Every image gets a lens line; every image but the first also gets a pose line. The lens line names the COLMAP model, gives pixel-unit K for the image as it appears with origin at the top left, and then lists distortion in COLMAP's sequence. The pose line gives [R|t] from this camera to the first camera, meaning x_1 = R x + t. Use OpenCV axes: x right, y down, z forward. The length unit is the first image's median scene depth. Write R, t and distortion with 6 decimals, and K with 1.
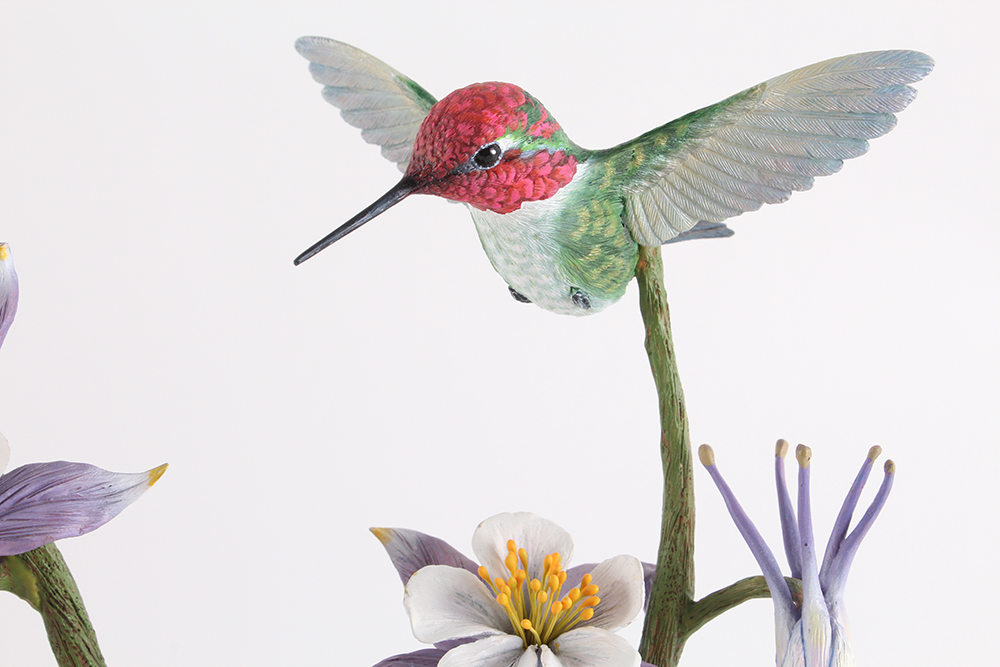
lens RADIAL K [[1965.6, 0, 502.9], [0, 1965.6, 332.6], [0, 0, 1]] dist [0.052485, 0.000000]
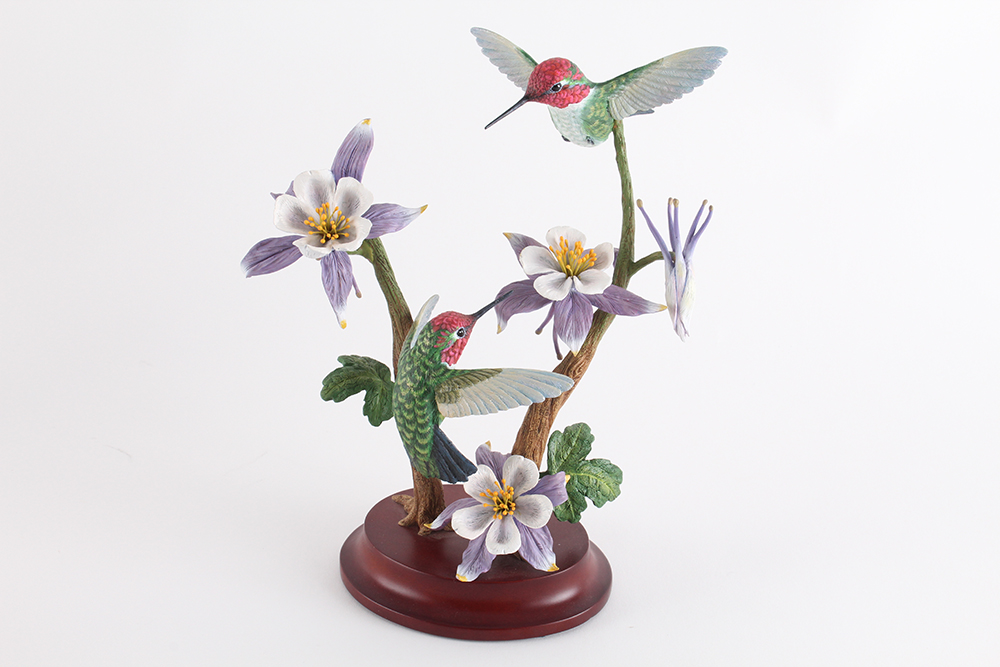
lens RADIAL K [[1757.9, 0, 495.5], [0, 1757.9, 324.5], [0, 0, 1]] dist [0.013869, 0.000000]
pose [[0.999970, 0.007396, -0.002156, -0.076726], [-0.007115, 0.993951, 0.109597, -0.029494], [0.002953, -0.109578, 0.993974, -1.287865]]
